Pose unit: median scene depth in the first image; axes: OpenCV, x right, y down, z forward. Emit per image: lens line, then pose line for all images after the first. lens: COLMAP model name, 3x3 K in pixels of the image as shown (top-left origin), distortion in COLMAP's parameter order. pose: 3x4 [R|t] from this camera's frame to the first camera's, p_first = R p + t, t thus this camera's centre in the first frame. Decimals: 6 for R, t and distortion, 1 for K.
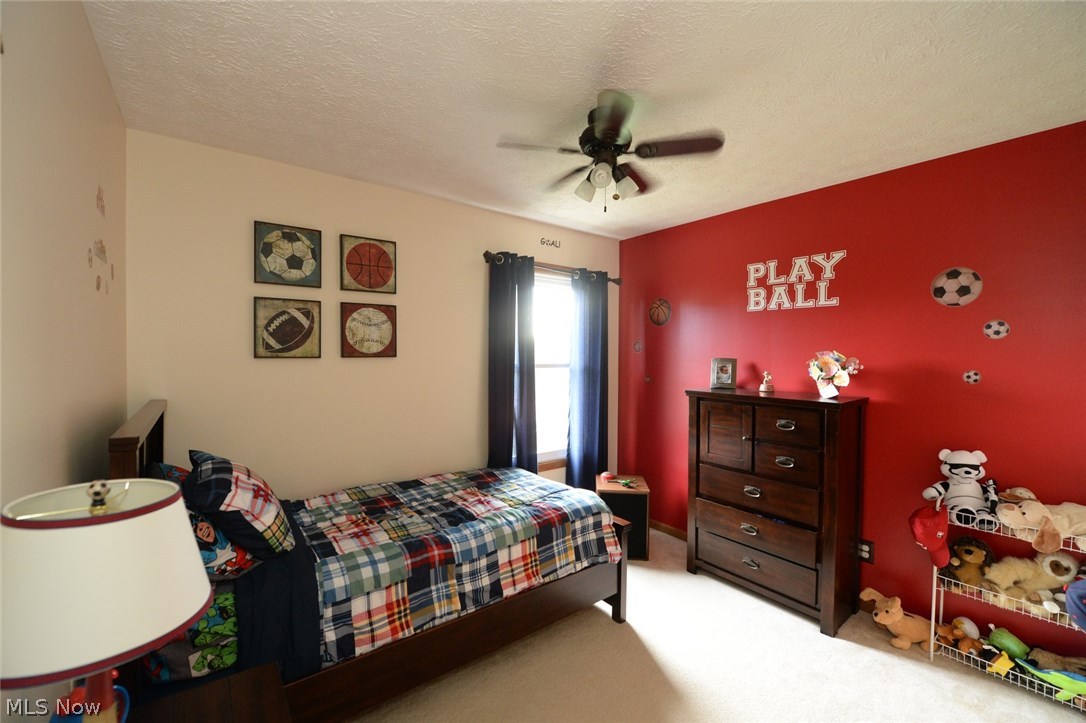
lens RADIAL K [[435.6, 0, 544.1], [0, 435.6, 357.7], [0, 0, 1]] dist [-0.014037, -0.001337]
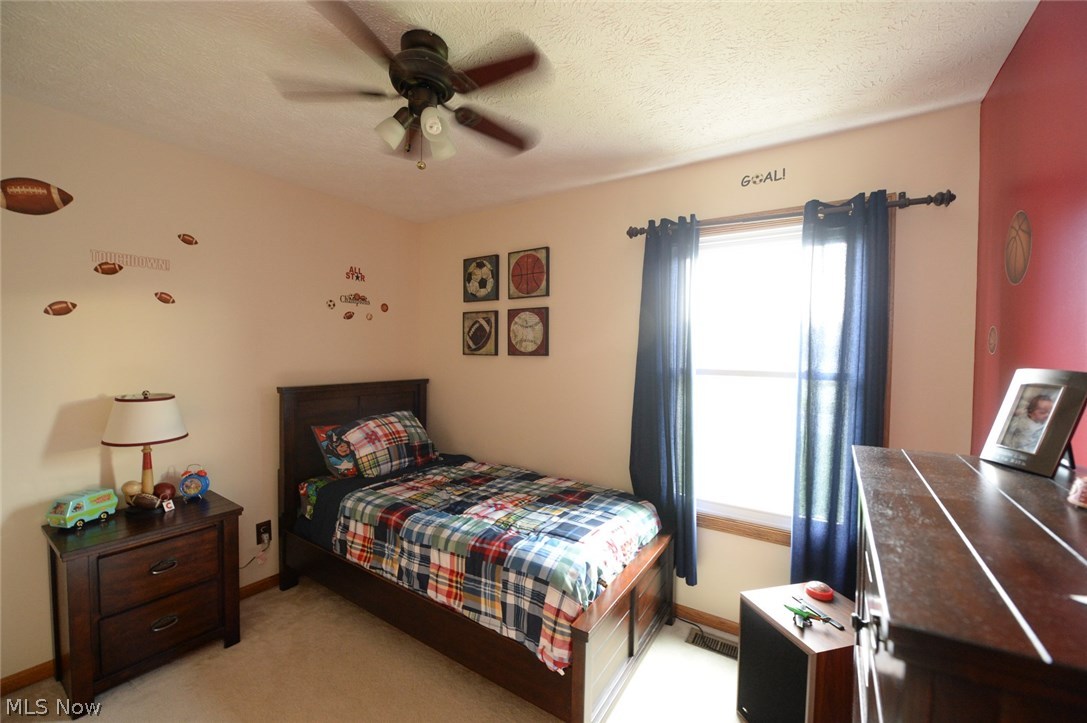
lens RADIAL K [[433.7, 0, 546.6], [0, 433.7, 361.1], [0, 0, 1]] dist [-0.013704, -0.002475]
pose [[0.328679, 0.017538, -0.944279, 0.752941], [-0.021808, 0.999702, 0.010976, -0.000439], [0.944190, 0.016985, 0.328964, 0.757637]]
